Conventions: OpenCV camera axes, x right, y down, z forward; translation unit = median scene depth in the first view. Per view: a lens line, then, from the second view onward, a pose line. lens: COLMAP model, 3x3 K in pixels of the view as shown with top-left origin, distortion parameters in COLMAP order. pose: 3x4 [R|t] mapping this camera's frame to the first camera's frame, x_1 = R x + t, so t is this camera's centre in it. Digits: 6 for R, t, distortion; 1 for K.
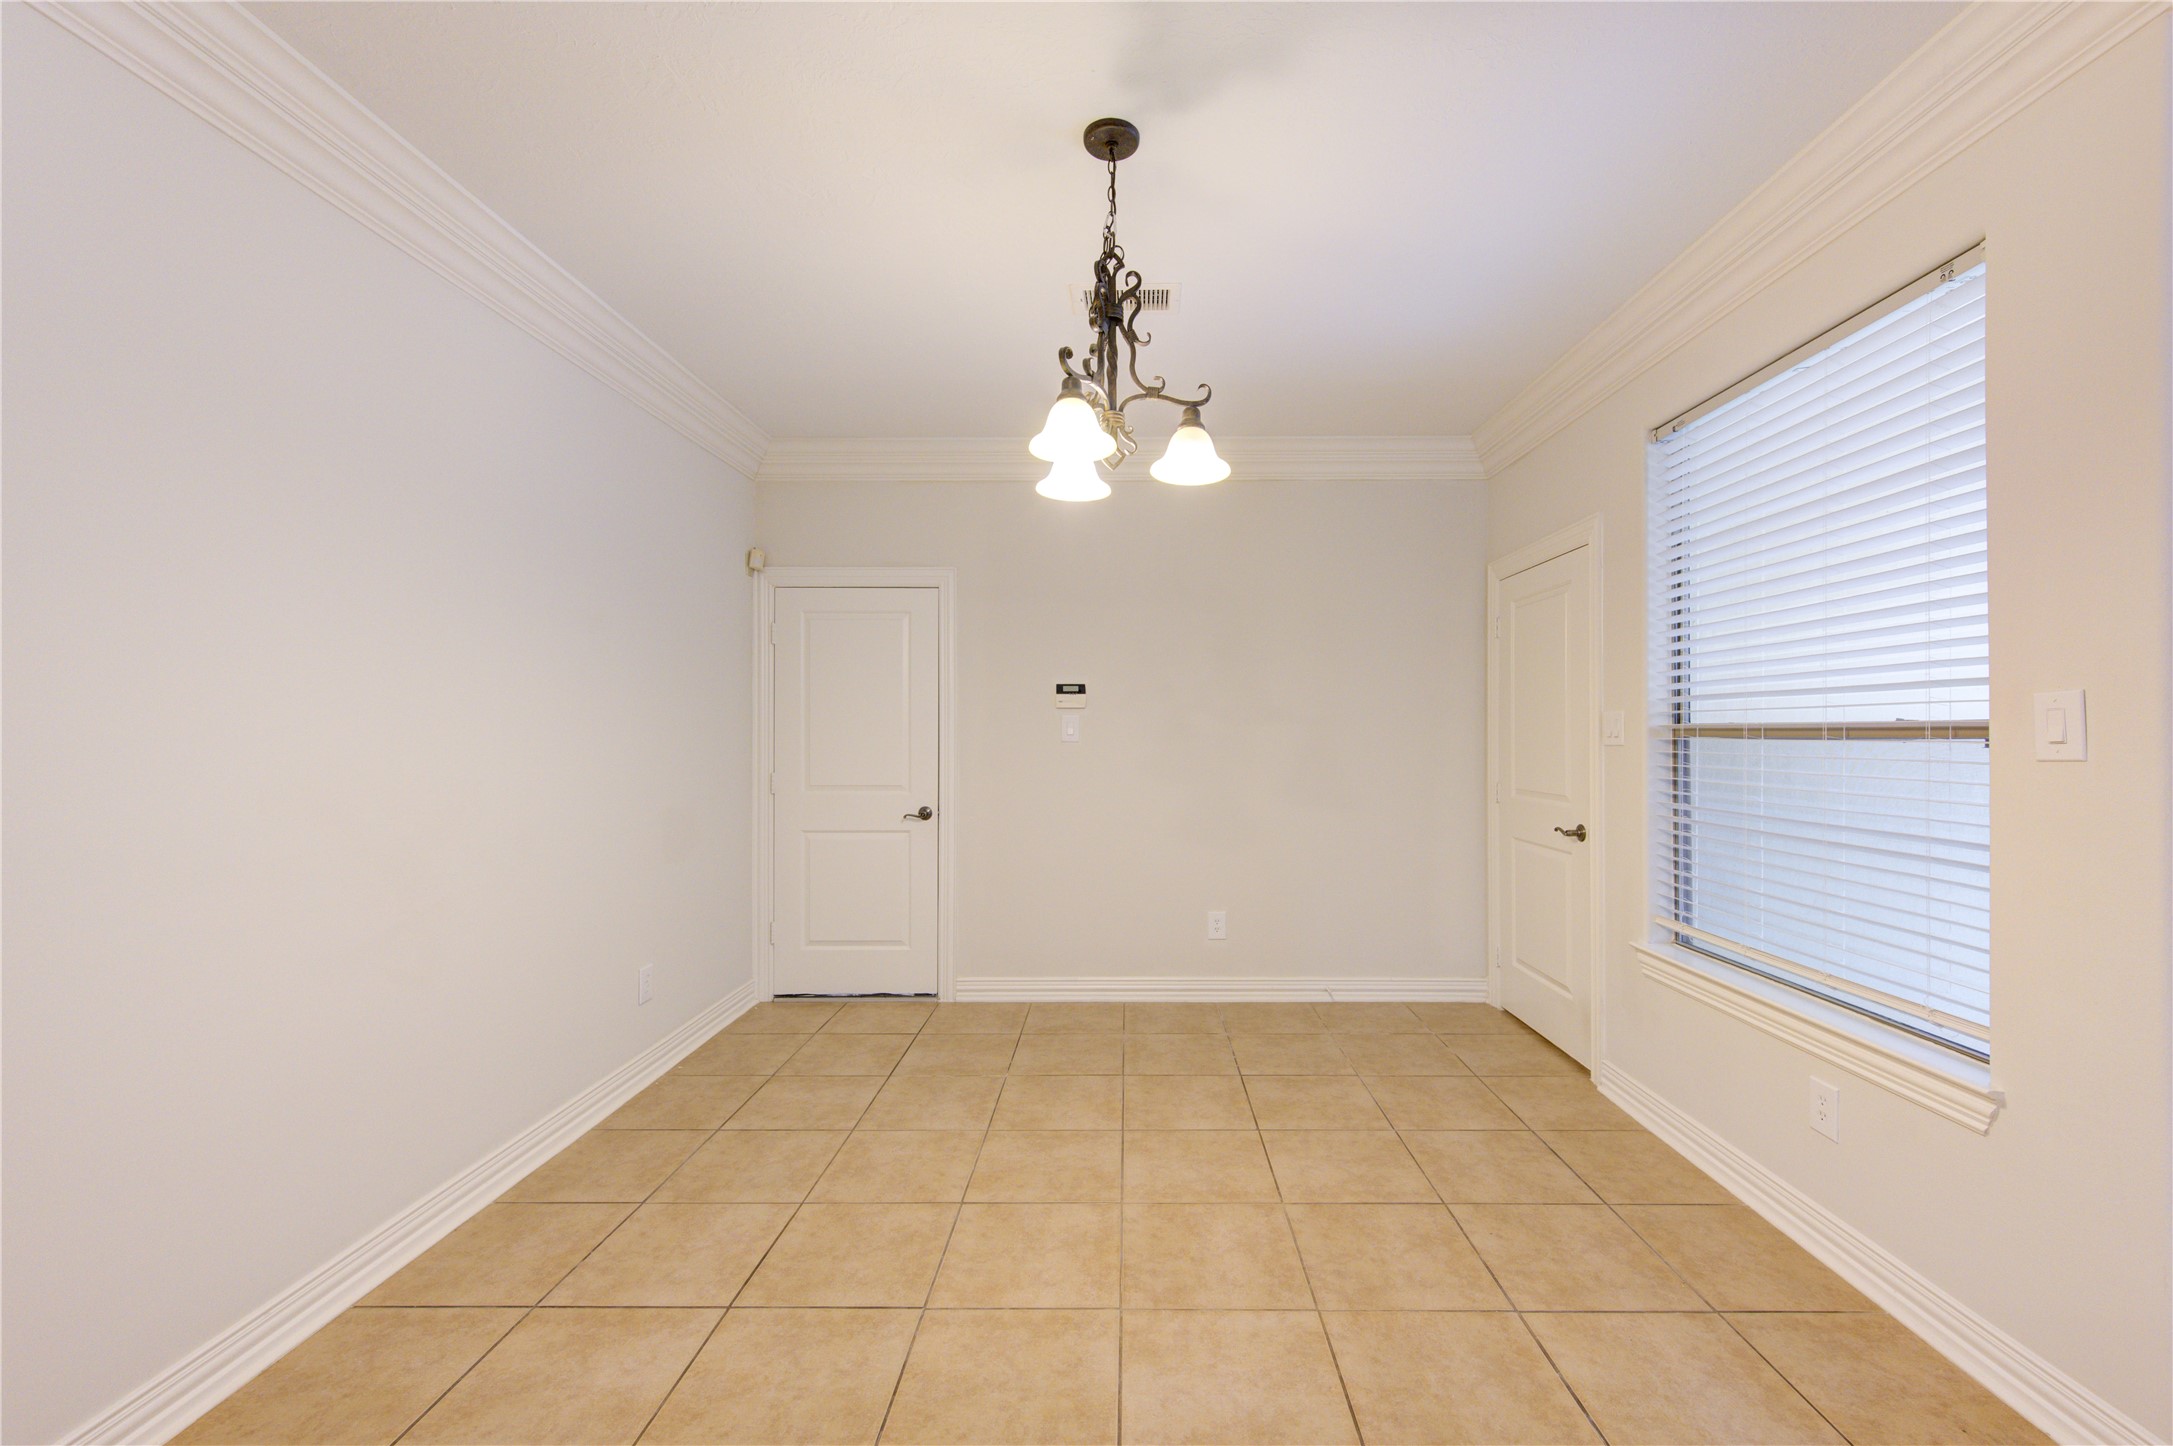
lens RADIAL K [[872.4, 0, 1136.1], [0, 872.4, 728.5], [0, 0, 1]] dist [0.002226, -0.000238]
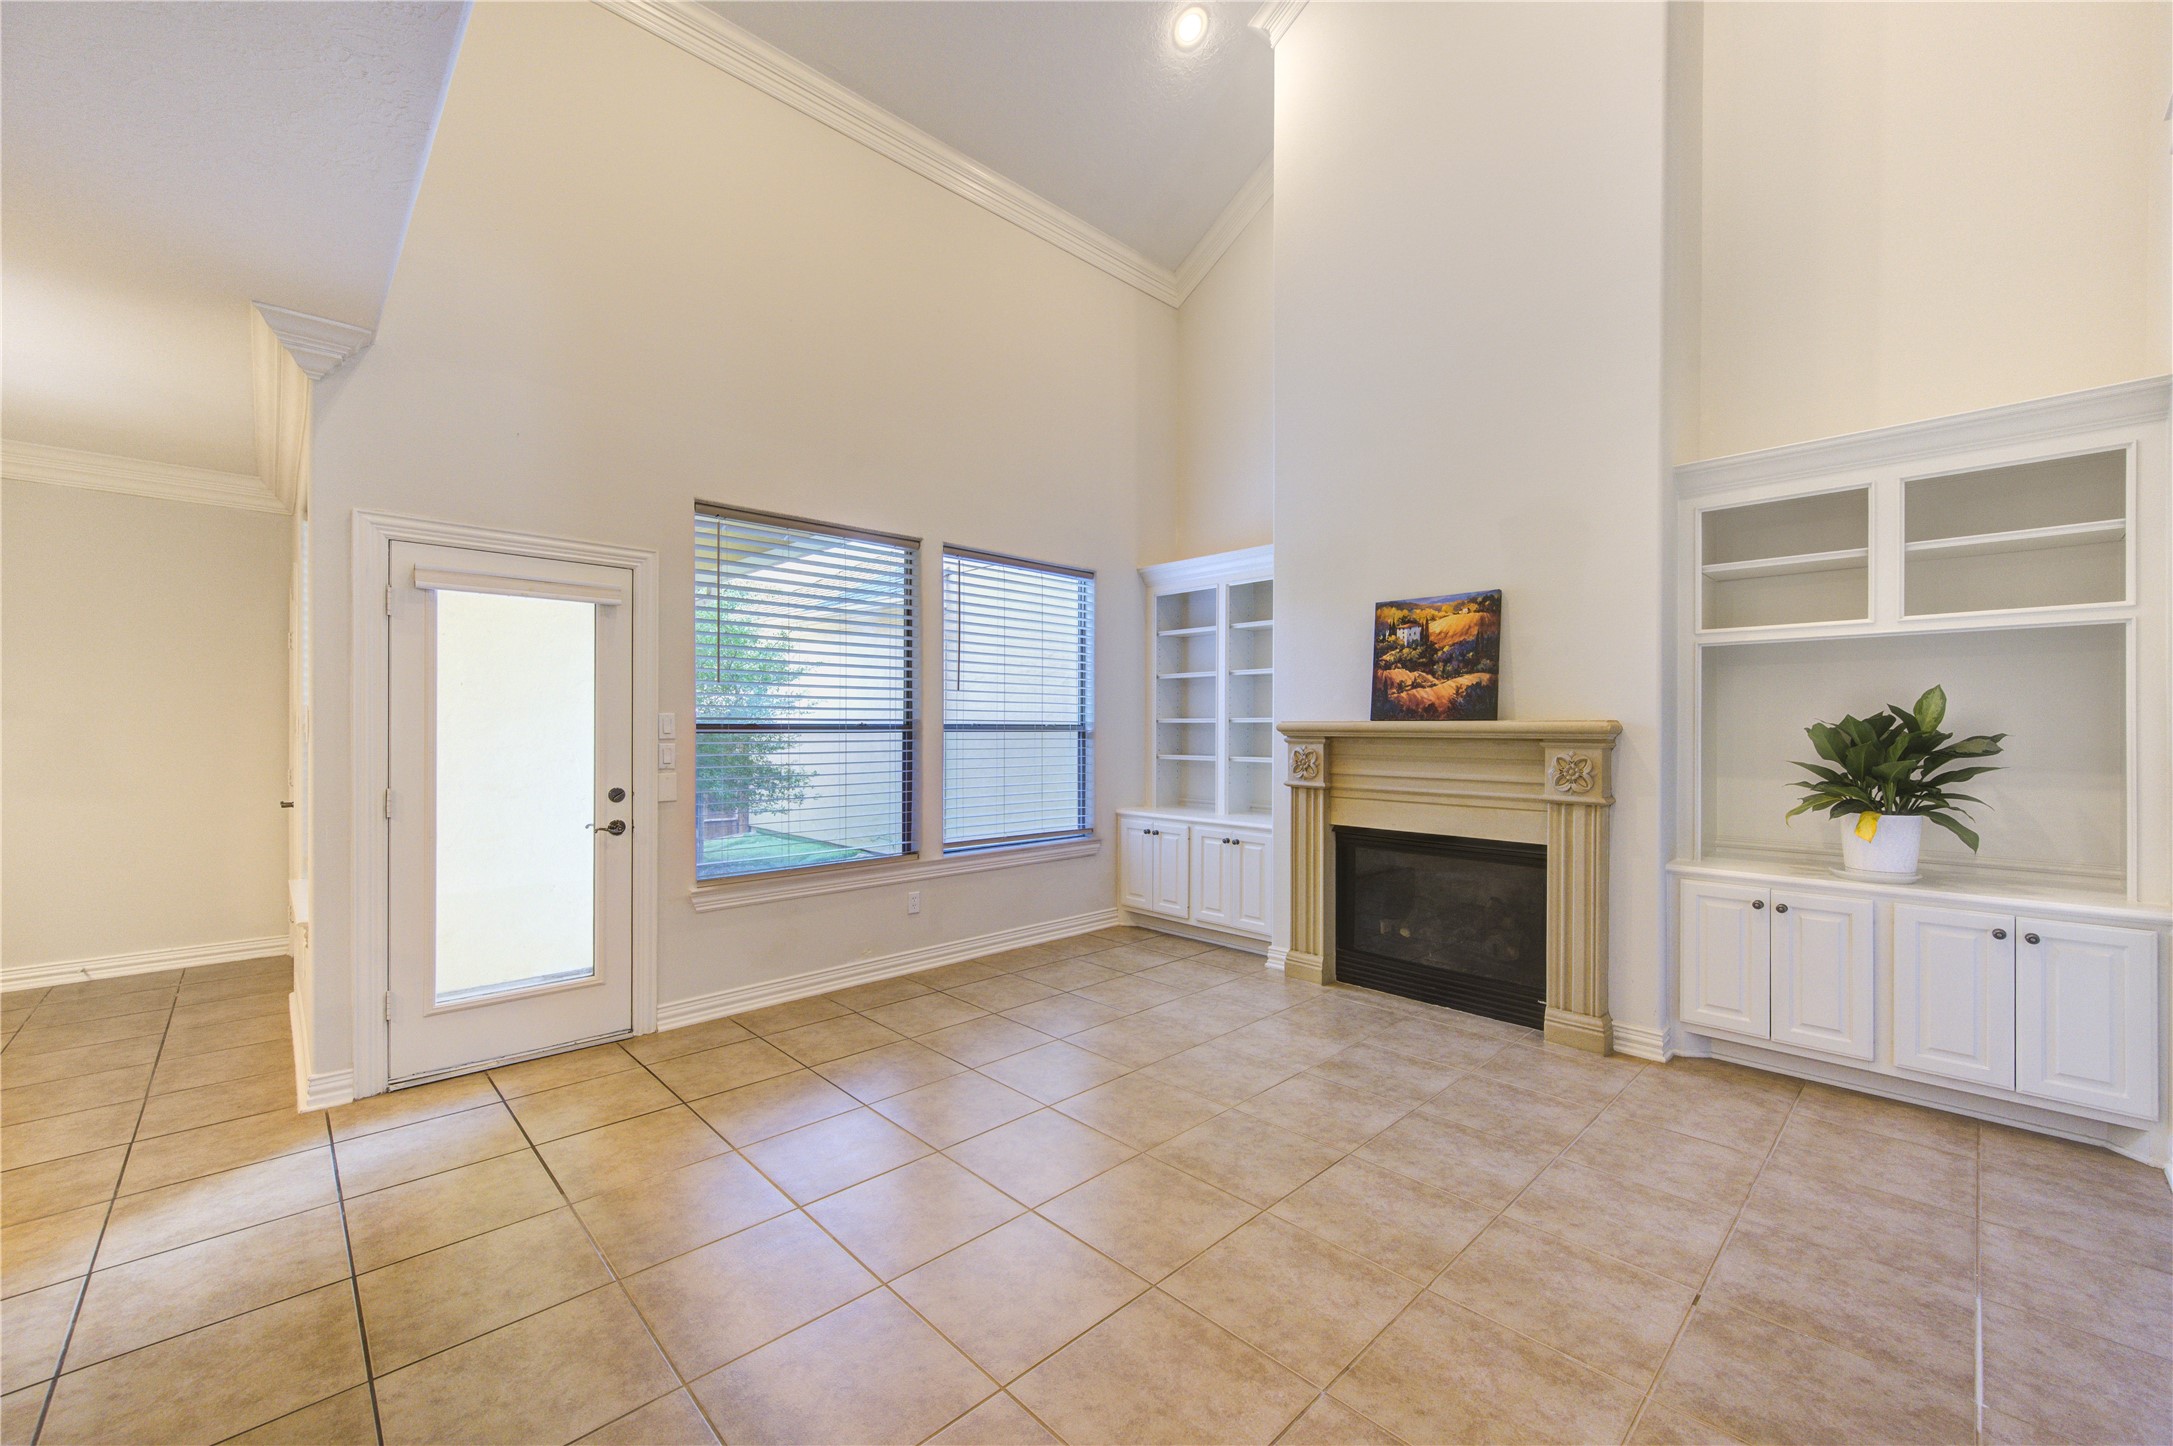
lens RADIAL K [[840.8, 0, 1101.1], [0, 840.8, 722.6], [0, 0, 1]] dist [0.001320, -0.000055]
pose [[0.717346, 0.006851, 0.696683, 0.627152], [-0.005267, 0.999976, -0.004410, -0.004666], [-0.696697, -0.000506, 0.717365, -0.951420]]
